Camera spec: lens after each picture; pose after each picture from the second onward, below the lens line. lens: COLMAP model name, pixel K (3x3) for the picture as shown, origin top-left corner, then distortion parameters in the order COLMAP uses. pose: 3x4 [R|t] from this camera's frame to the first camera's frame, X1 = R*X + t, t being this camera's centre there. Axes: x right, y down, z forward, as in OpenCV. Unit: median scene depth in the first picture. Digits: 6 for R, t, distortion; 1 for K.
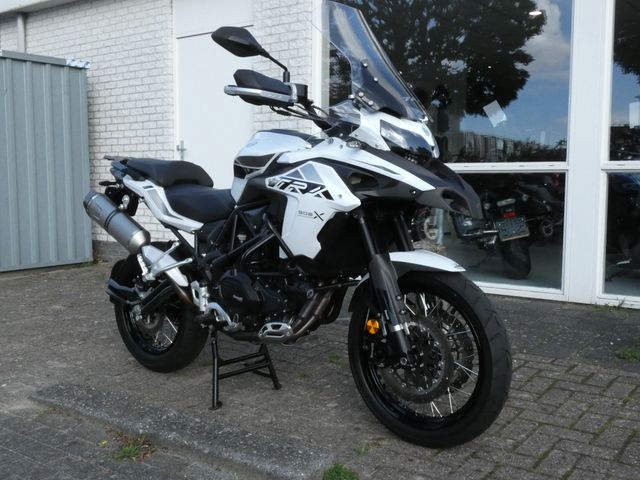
lens RADIAL K [[705.1, 0, 320.0], [0, 705.1, 240.0], [0, 0, 1]] dist [0.013817, 0.009633]
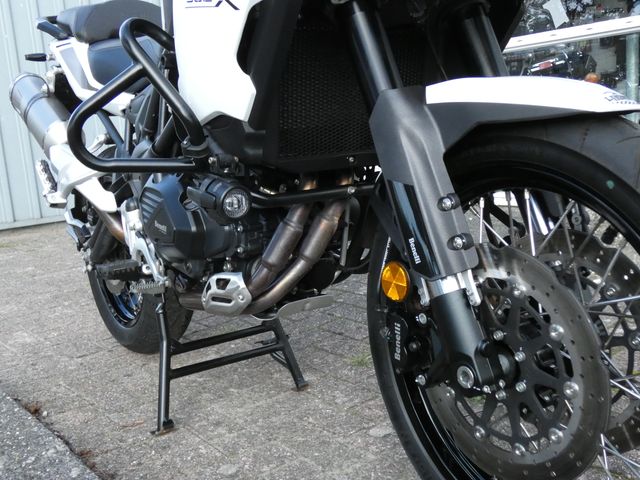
lens RADIAL K [[705.1, 0, 320.0], [0, 705.1, 240.0], [0, 0, 1]] dist [0.013817, 0.009633]
pose [[0.961458, -0.034047, -0.272837, 0.142917], [0.055942, 0.995771, 0.072874, 0.068632], [0.269202, -0.085328, 0.959296, 0.615587]]
